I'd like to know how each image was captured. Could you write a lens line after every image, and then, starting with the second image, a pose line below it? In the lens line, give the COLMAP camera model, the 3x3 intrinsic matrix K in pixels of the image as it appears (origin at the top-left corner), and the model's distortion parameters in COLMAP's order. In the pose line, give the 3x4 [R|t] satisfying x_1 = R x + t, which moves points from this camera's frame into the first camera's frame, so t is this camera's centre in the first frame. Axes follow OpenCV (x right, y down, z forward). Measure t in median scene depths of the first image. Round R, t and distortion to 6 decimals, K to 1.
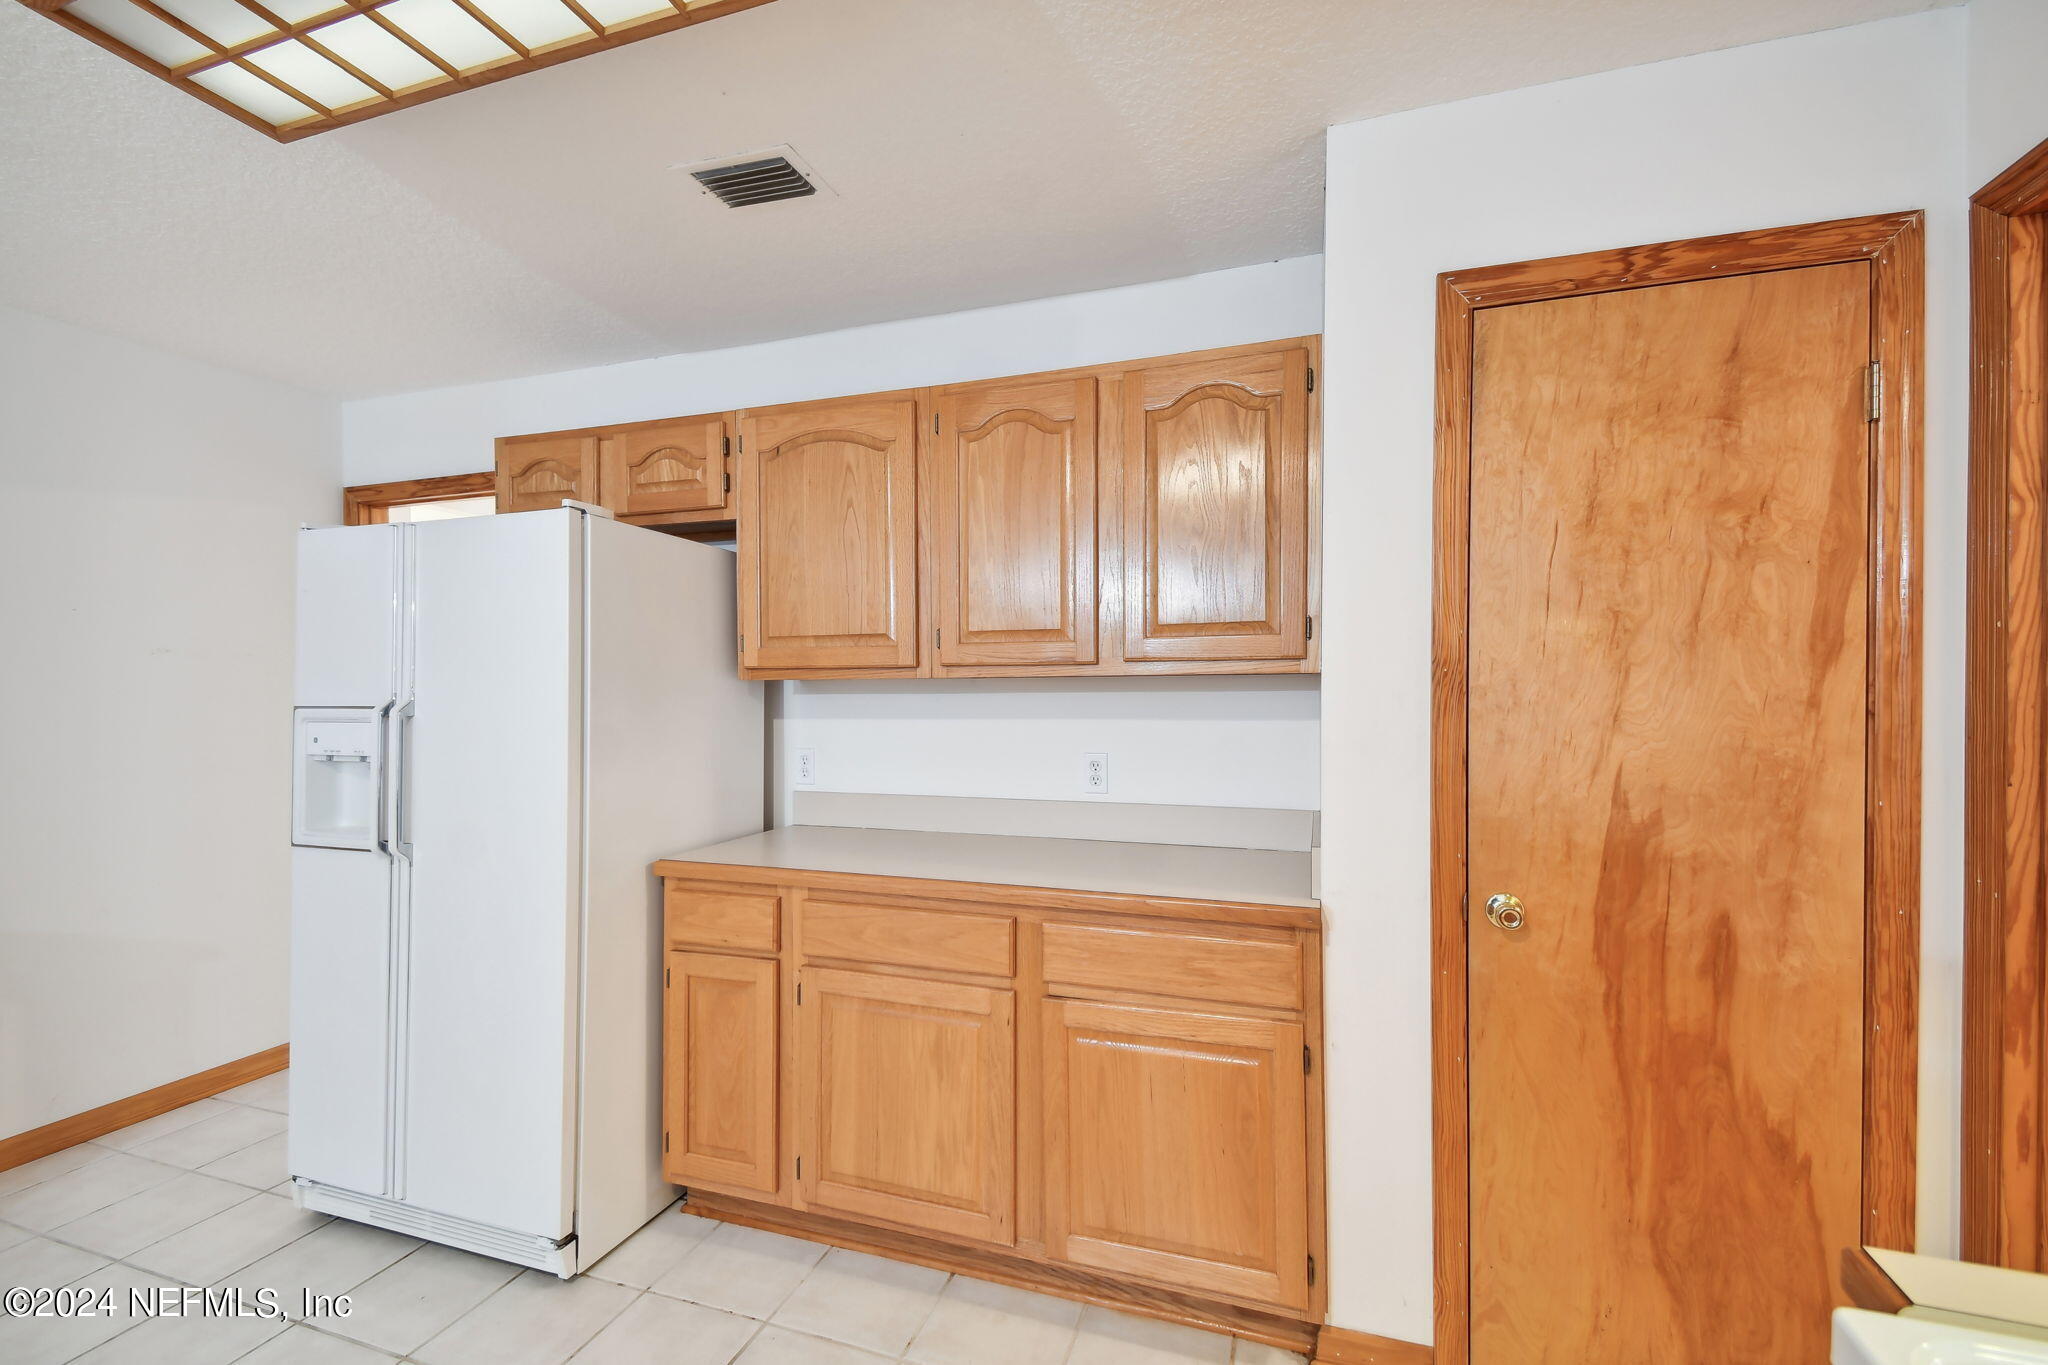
lens RADIAL K [[881.5, 0, 1021.8], [0, 881.5, 683.6], [0, 0, 1]] dist [0.019431, -0.001122]
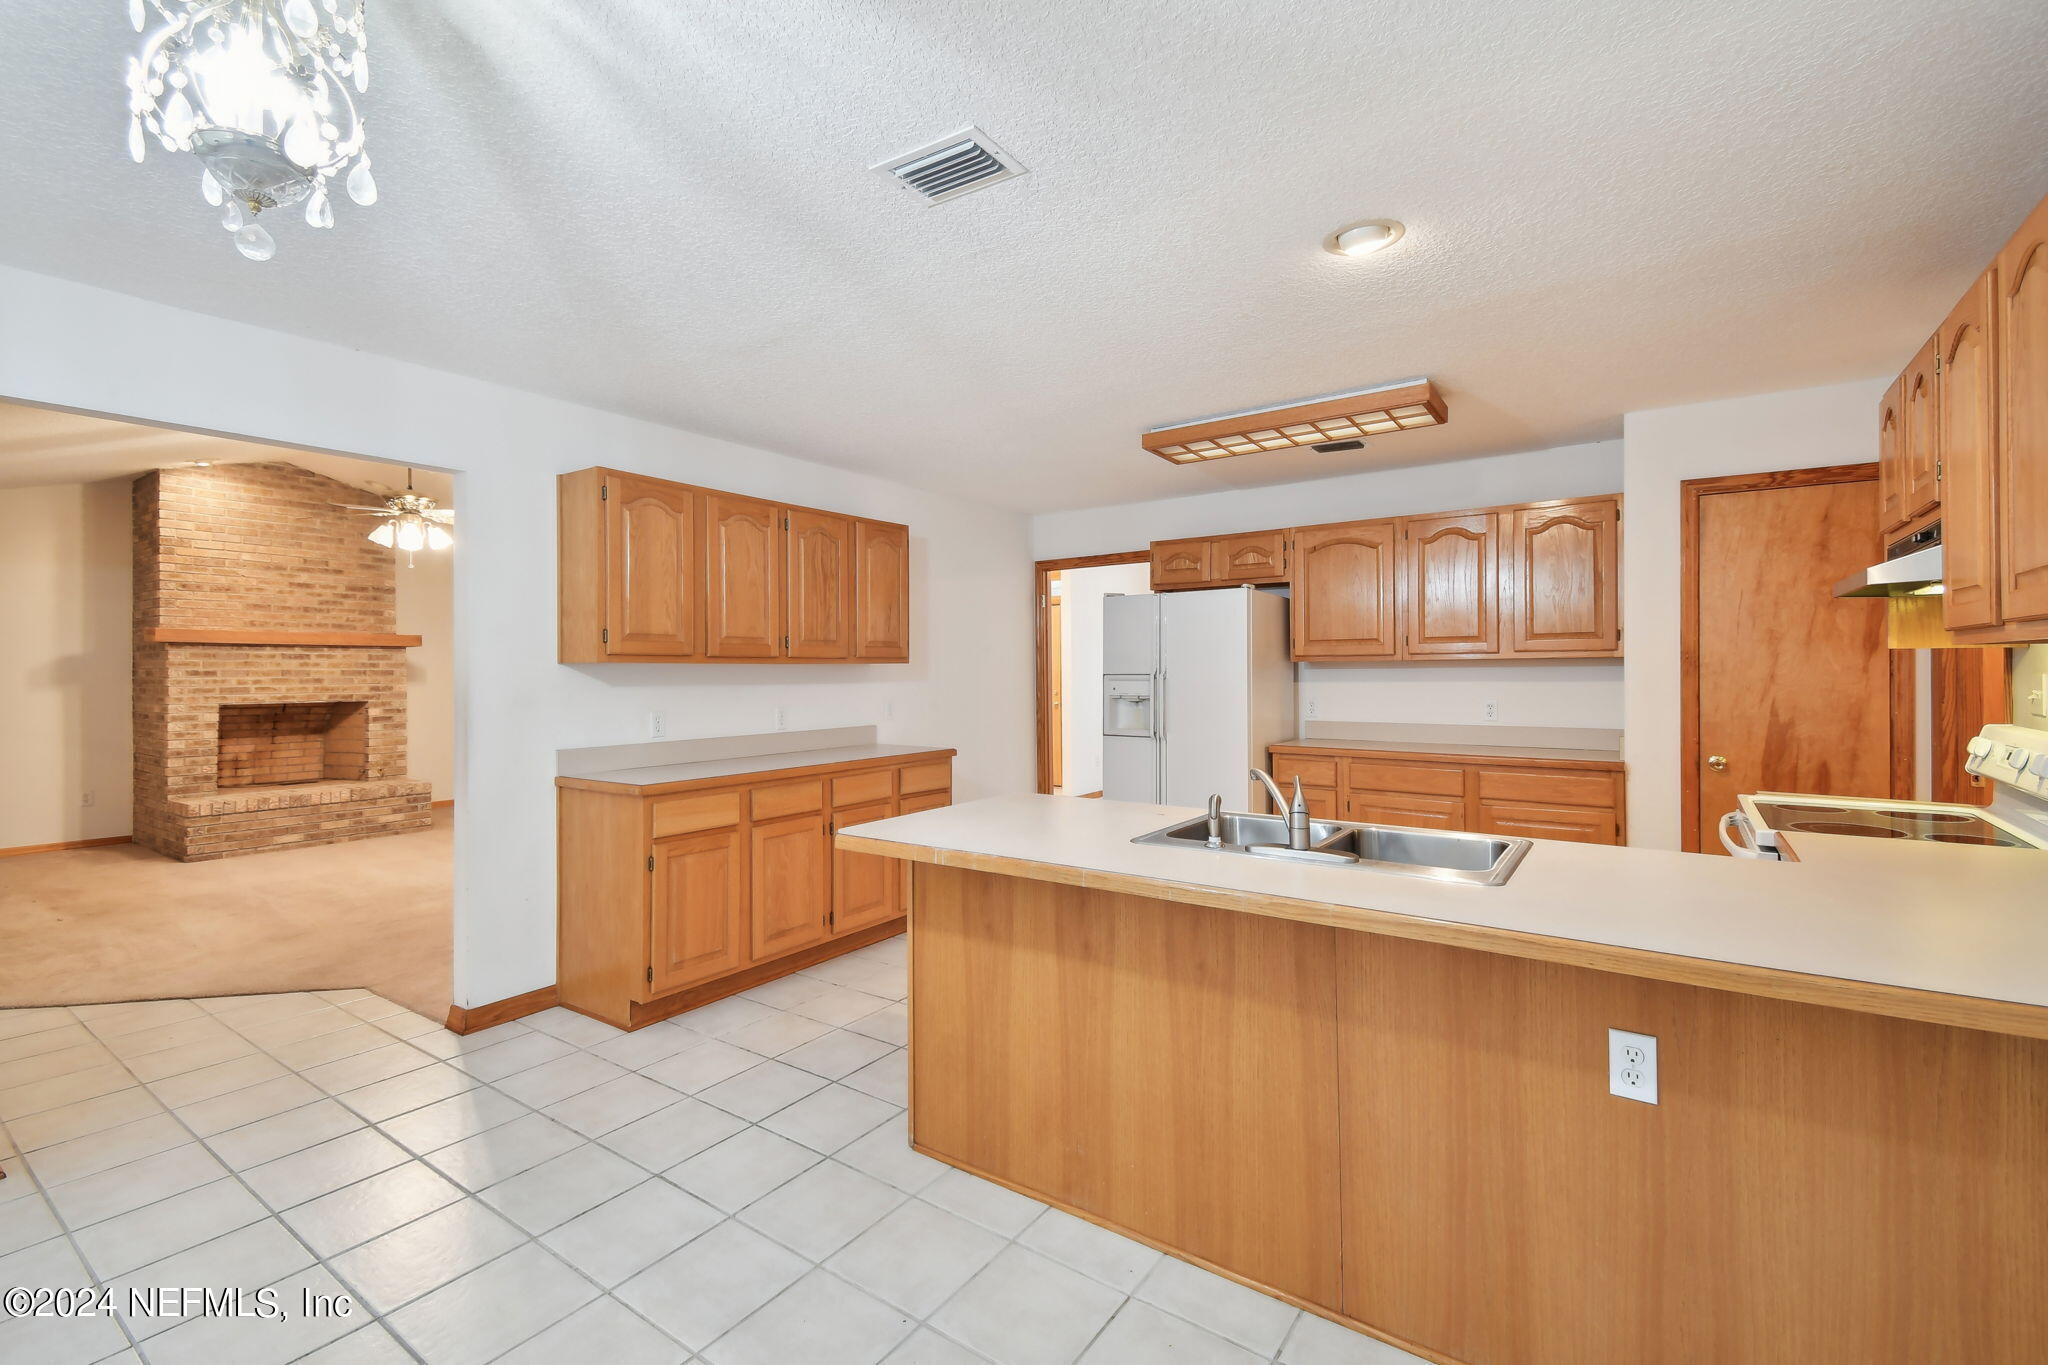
lens RADIAL K [[886.0, 0, 1037.9], [0, 886.0, 652.7], [0, 0, 1]] dist [0.029306, -0.011101]
pose [[0.959624, -0.007439, -0.281186, -0.448862], [0.004102, 0.999914, -0.012454, -0.002365], [0.281254, 0.010798, 0.959573, -1.605753]]
